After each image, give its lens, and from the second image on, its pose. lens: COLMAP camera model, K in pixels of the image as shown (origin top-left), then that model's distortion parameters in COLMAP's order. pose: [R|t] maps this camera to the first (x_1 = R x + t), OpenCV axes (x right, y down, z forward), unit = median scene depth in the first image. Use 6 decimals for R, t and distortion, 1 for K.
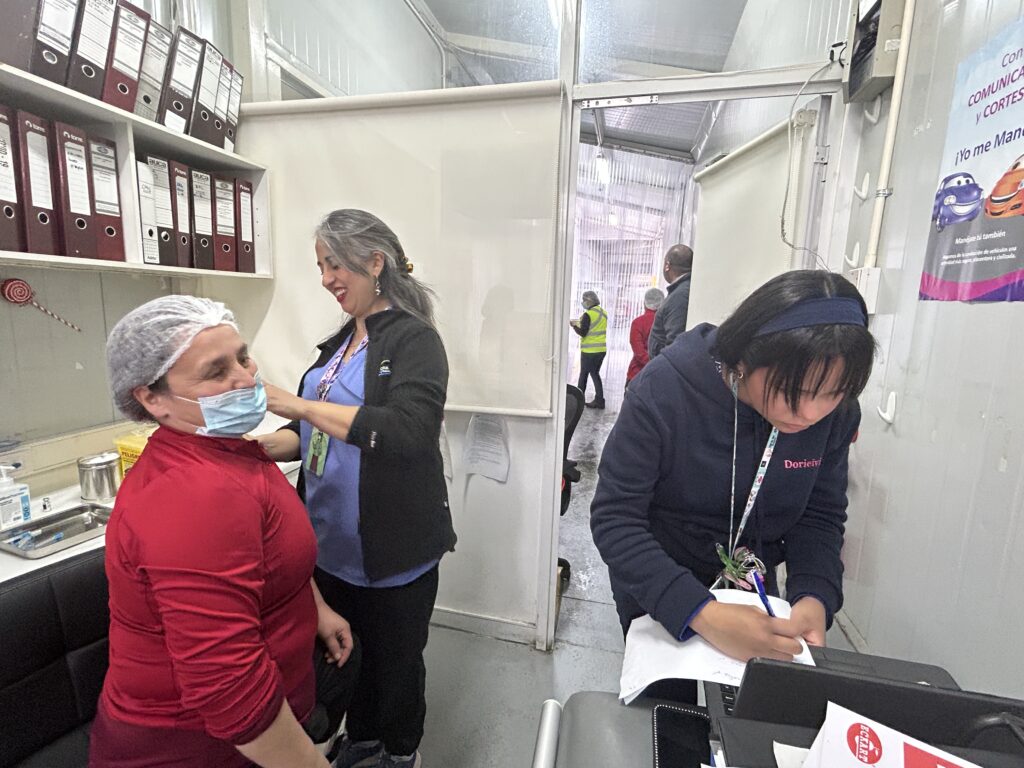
lens RADIAL K [[480.2, 0, 512.0], [0, 480.2, 384.0], [0, 0, 1]] dist [-0.038865, 0.013456]
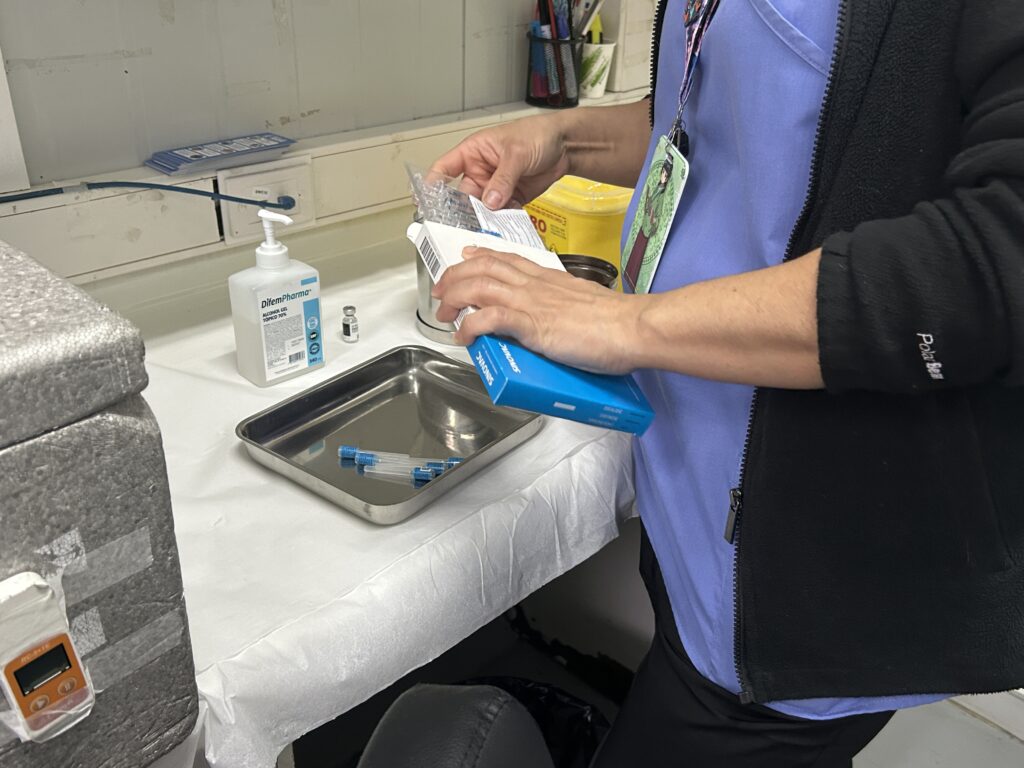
lens RADIAL K [[905.3, 0, 512.0], [0, 905.3, 384.0], [0, 0, 1]] dist [-0.002701, 0.001278]
pose [[0.852765, 0.236471, -0.465697, -0.432164], [-0.079612, 0.940068, 0.331563, 0.043268], [0.516192, -0.245670, 0.820483, 0.372366]]
